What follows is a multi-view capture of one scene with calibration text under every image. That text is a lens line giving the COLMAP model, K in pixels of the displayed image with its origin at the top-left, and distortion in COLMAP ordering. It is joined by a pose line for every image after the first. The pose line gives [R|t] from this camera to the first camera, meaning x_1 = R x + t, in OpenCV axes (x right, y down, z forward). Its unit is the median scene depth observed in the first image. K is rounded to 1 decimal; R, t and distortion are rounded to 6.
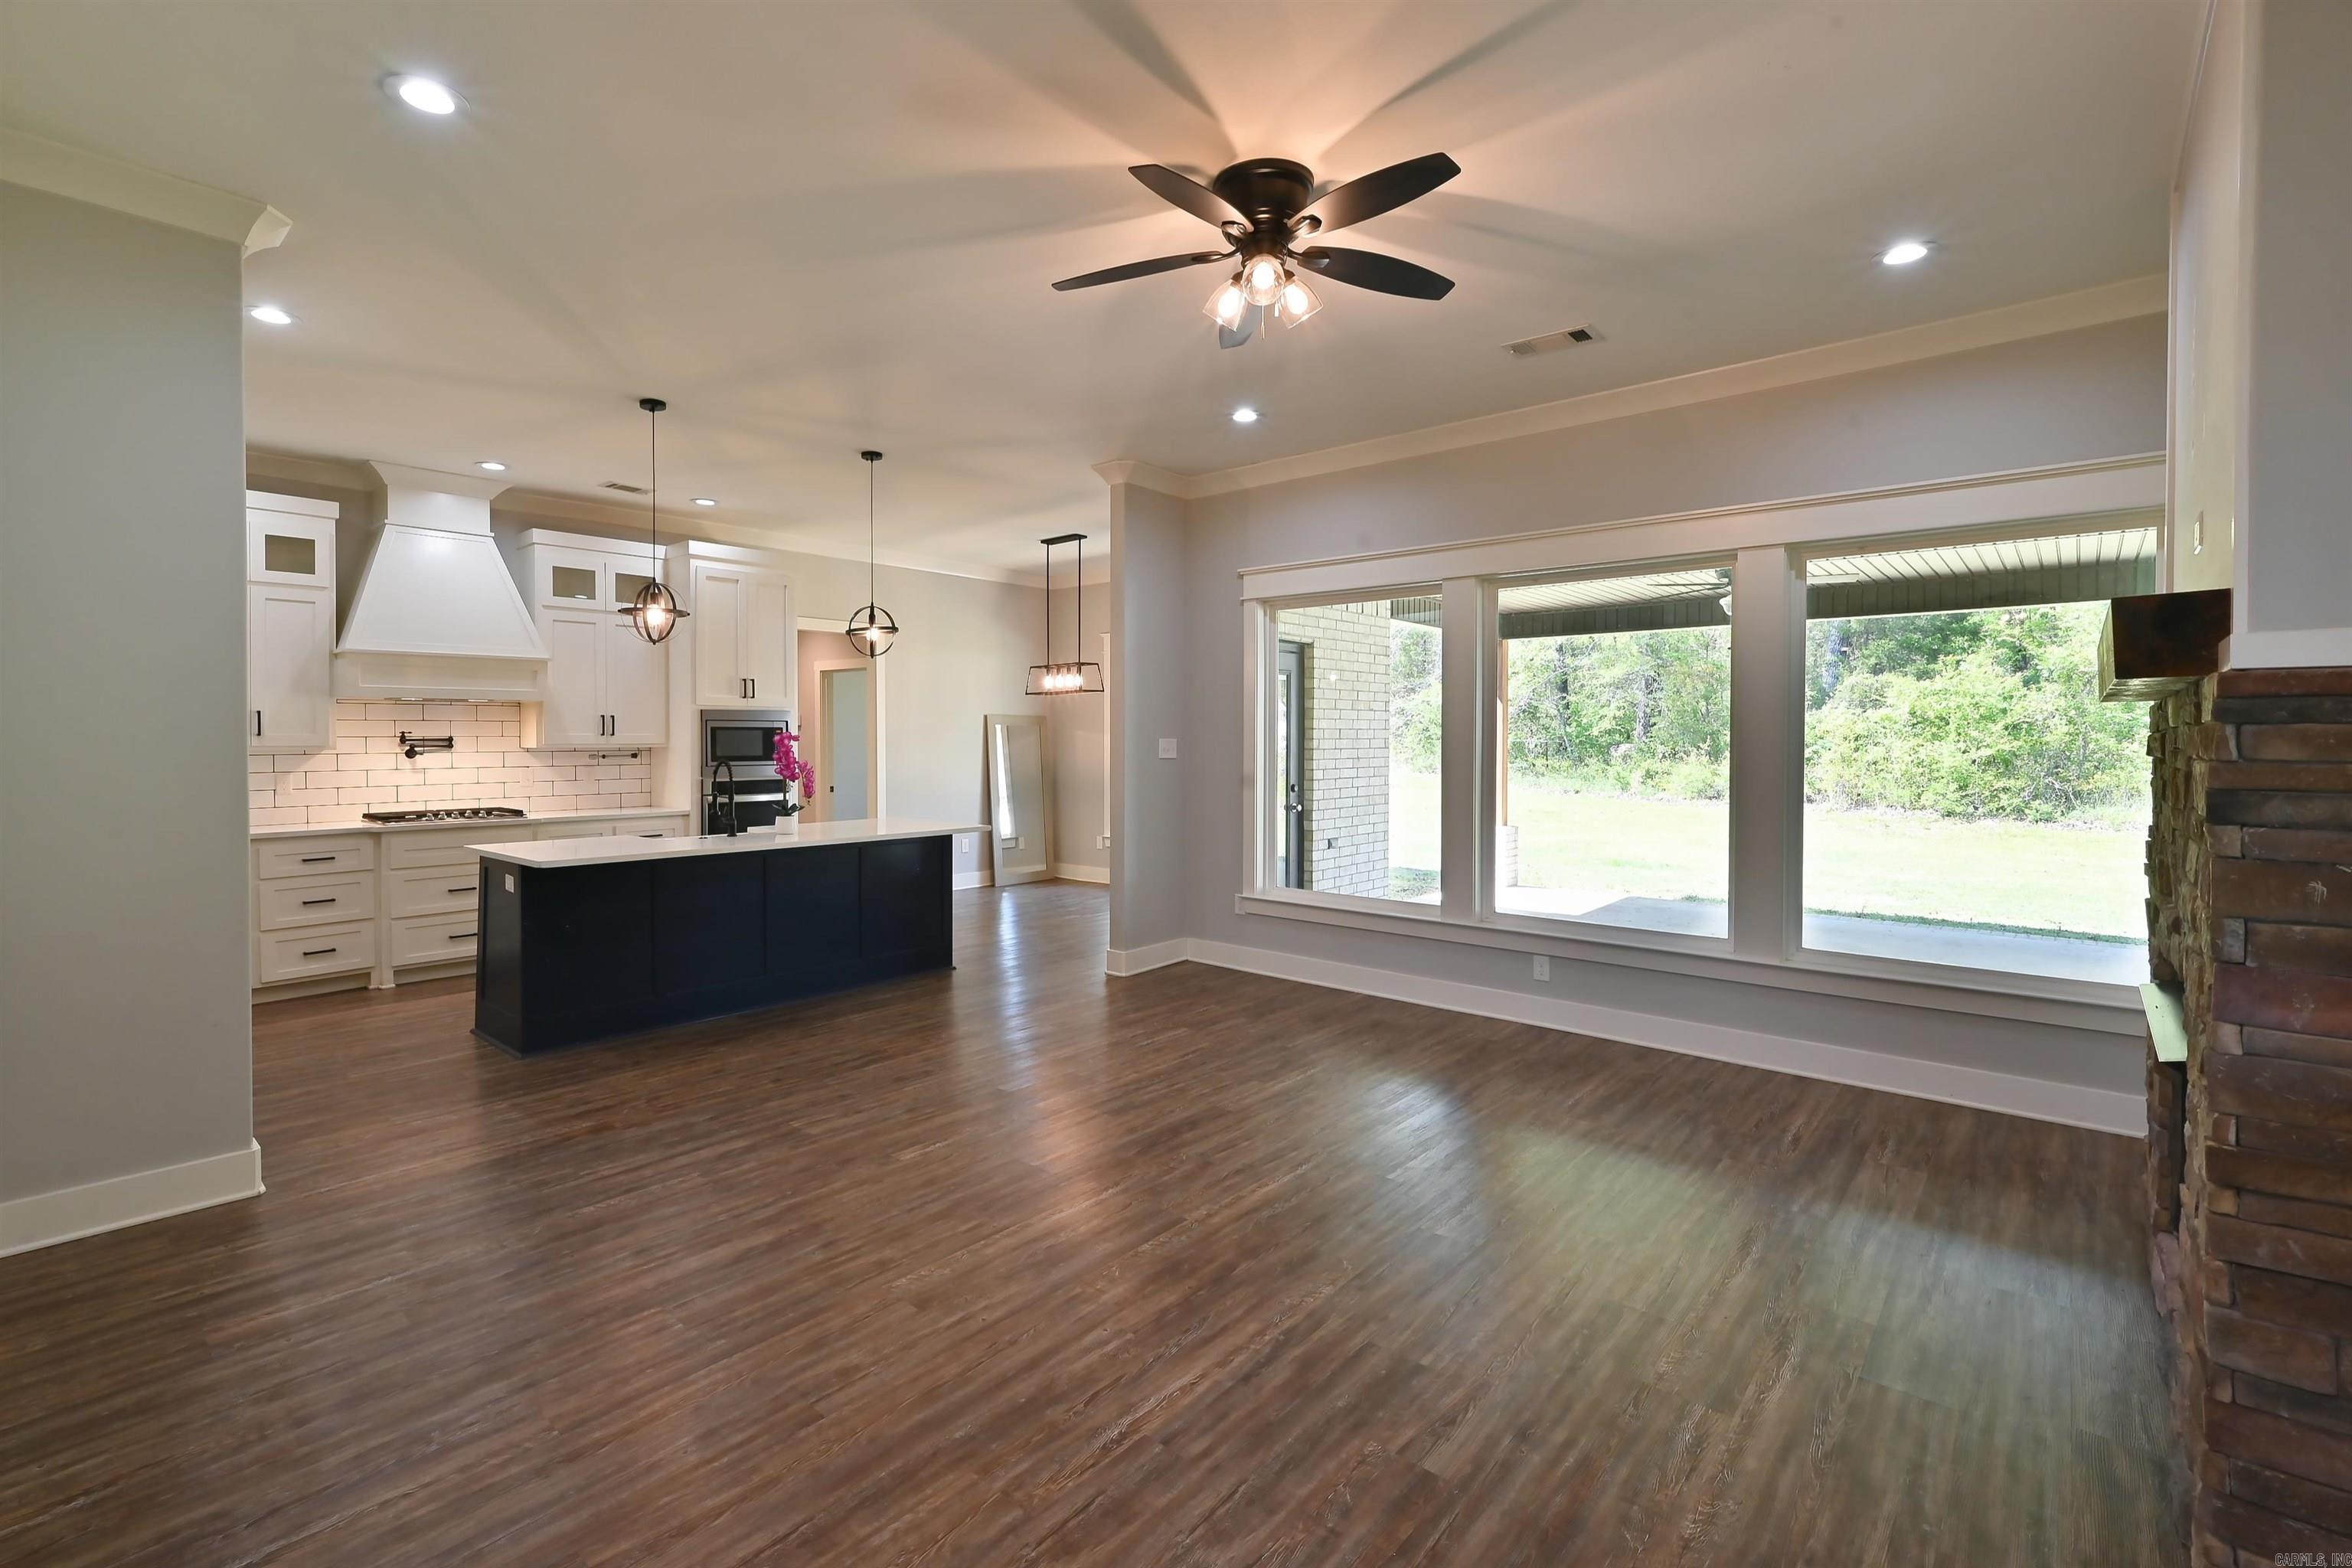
lens RADIAL K [[1045.5, 0, 1174.6], [0, 1045.5, 744.8], [0, 0, 1]] dist [0.000836, -0.000164]
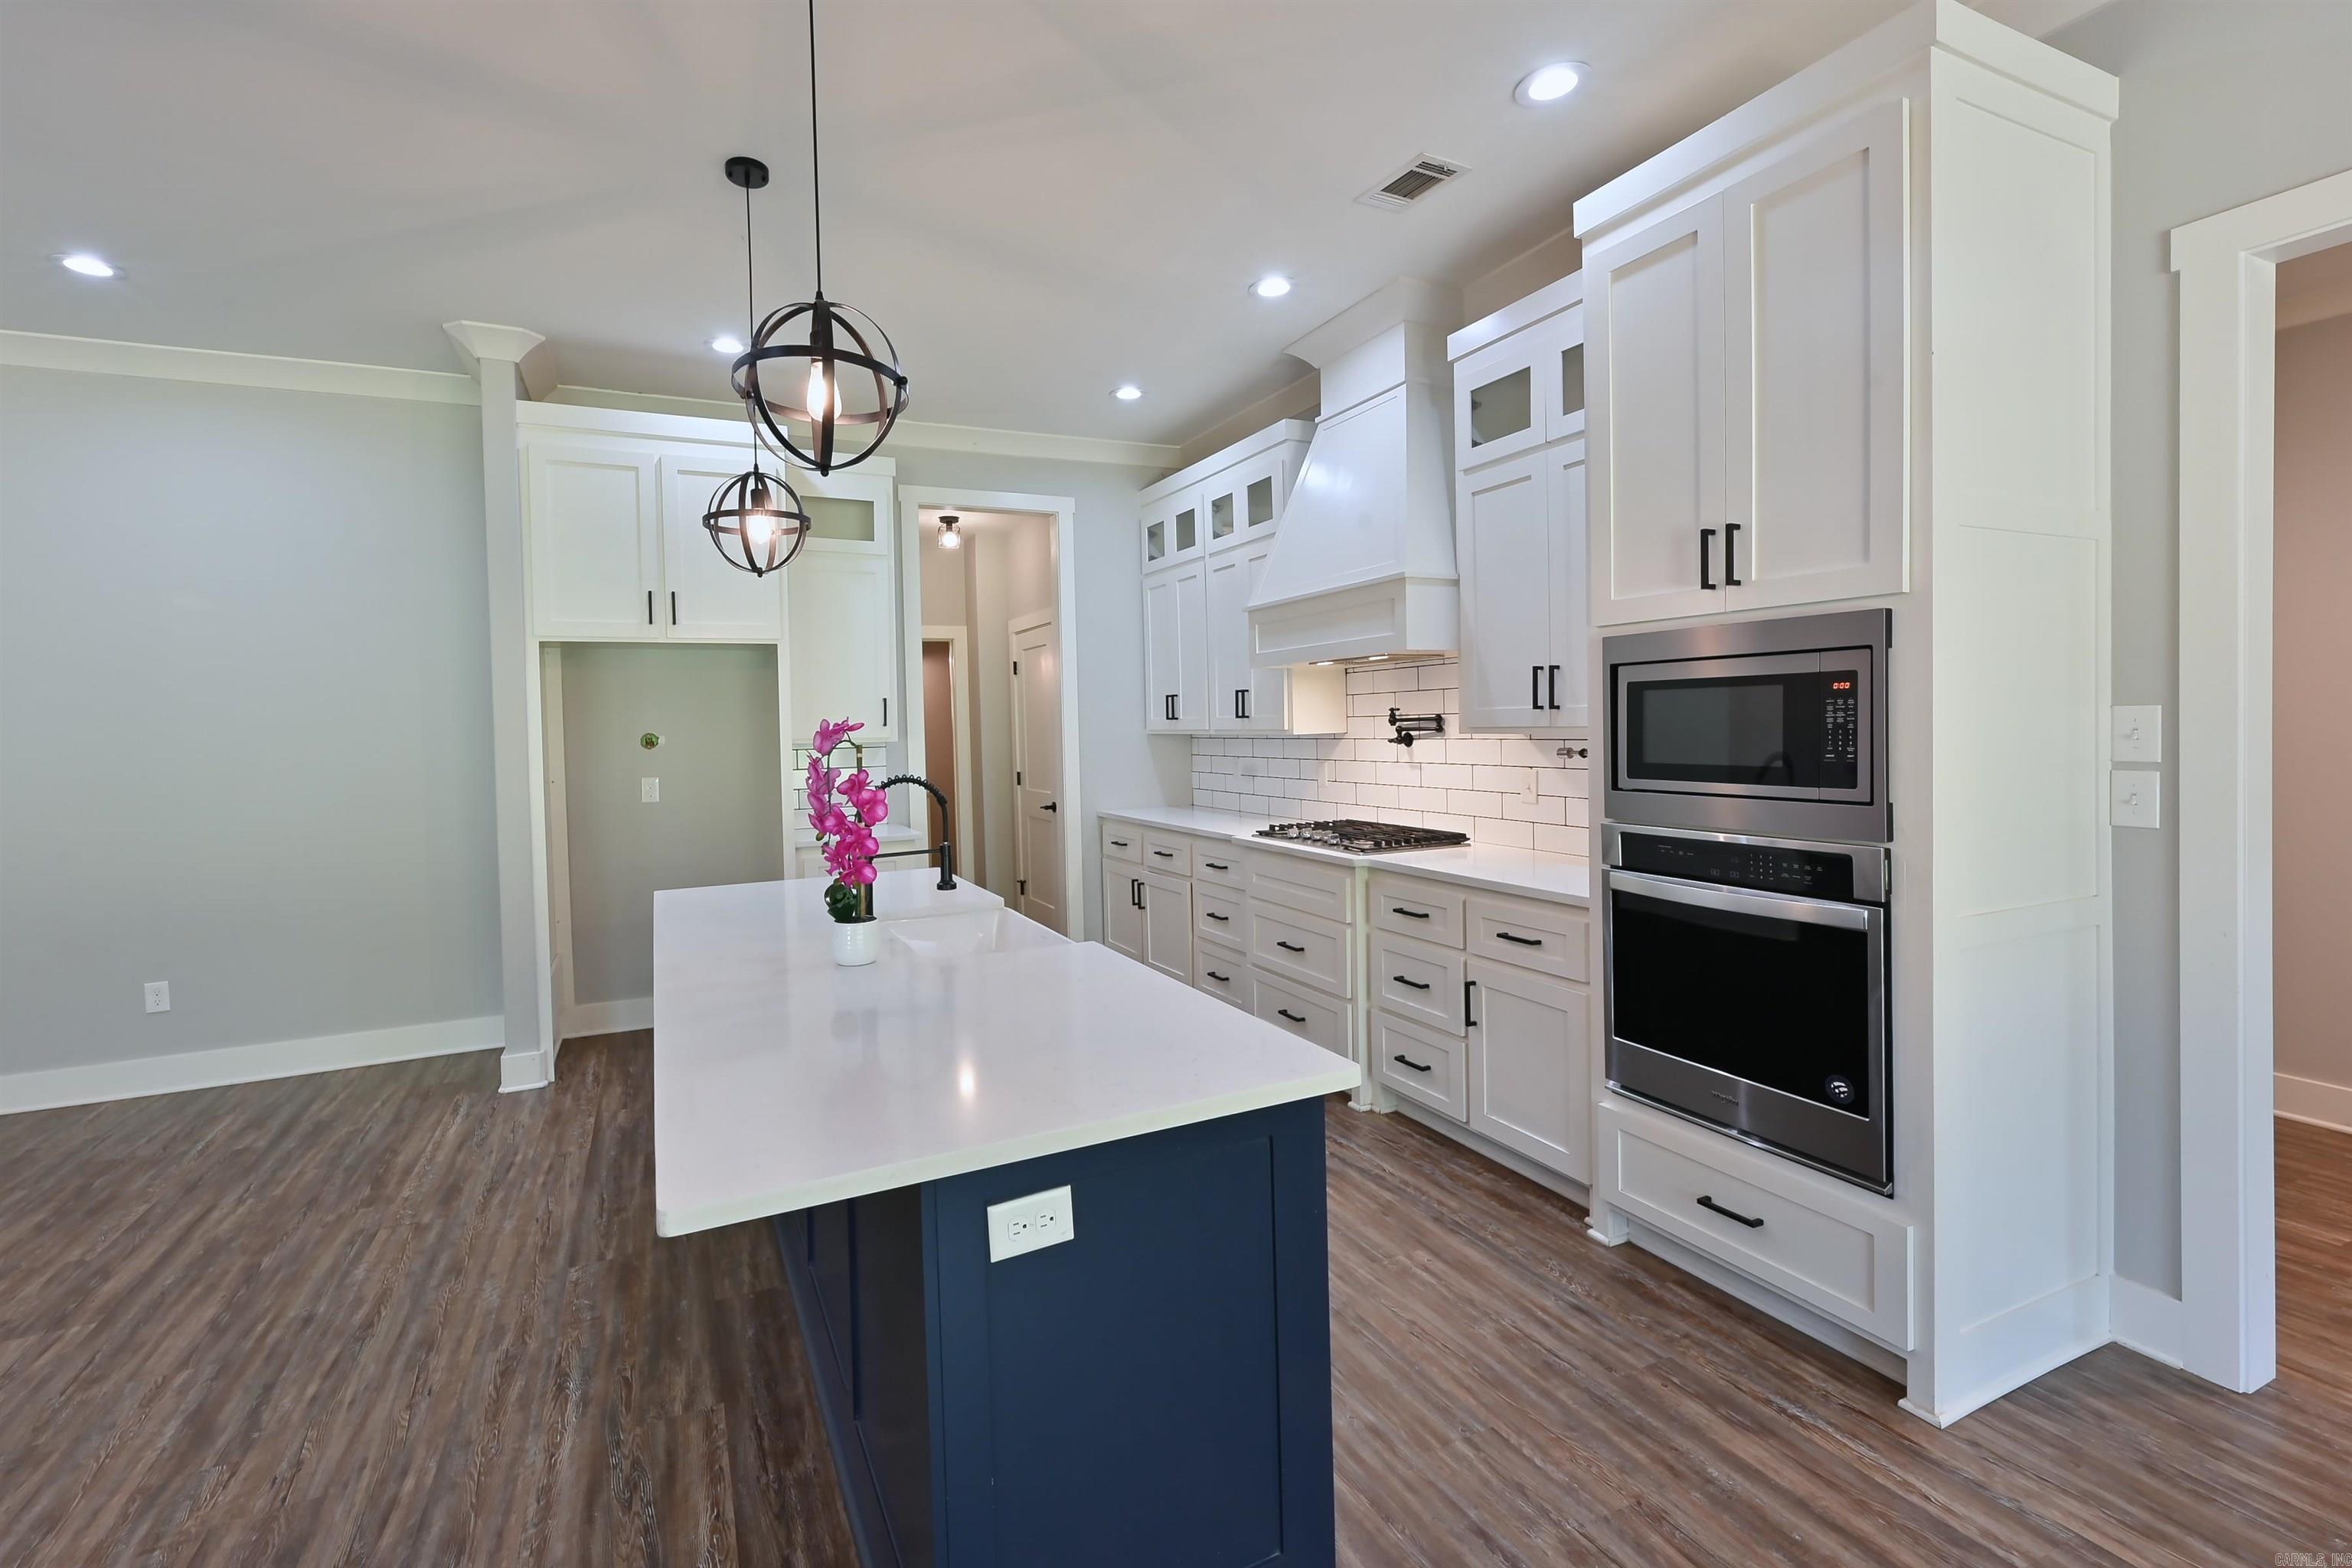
lens RADIAL K [[1008.9, 0, 1091.3], [0, 1008.9, 744.0], [0, 0, 1]] dist [-0.000022, -0.000018]
pose [[-0.441244, 0.029961, -0.896887, -0.052471], [0.014555, 0.999550, 0.026229, -0.009617], [0.897269, -0.001481, -0.441482, 1.165421]]
